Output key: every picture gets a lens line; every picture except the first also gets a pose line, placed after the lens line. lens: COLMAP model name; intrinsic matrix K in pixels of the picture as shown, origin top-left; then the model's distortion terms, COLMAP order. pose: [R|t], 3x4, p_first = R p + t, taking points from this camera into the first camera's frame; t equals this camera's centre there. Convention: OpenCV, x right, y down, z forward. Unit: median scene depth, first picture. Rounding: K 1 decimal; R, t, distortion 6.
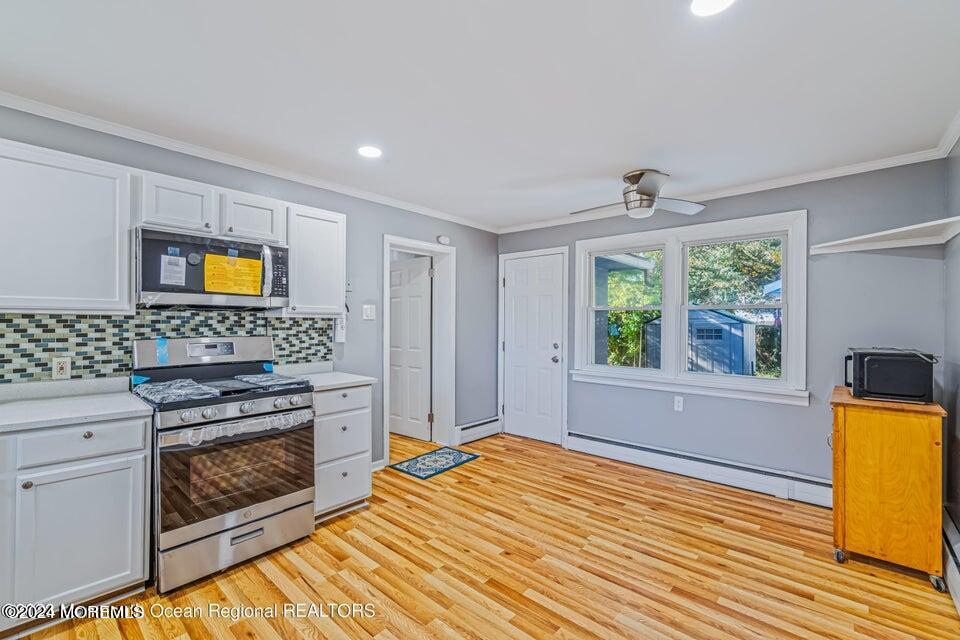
lens RADIAL K [[418.2, 0, 475.9], [0, 418.2, 321.1], [0, 0, 1]] dist [0.001562, 0.000383]
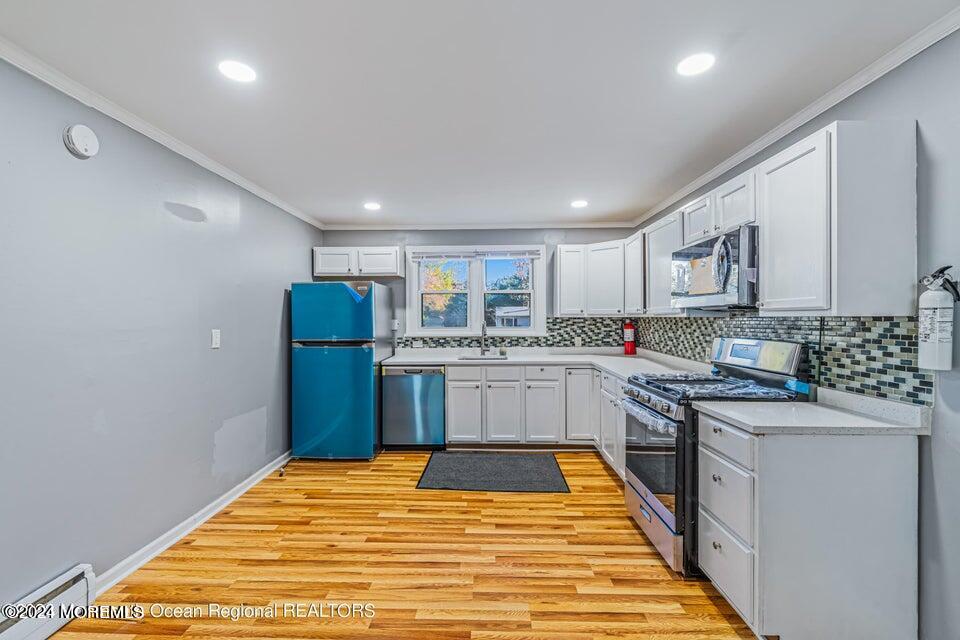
lens RADIAL K [[418.2, 0, 475.9], [0, 418.2, 321.1], [0, 0, 1]] dist [0.001562, 0.000383]
pose [[-0.764824, -0.000415, -0.644239, 0.374779], [0.000194, 1.000000, -0.000874, -0.001322], [0.644239, -0.000794, -0.764824, 1.111901]]
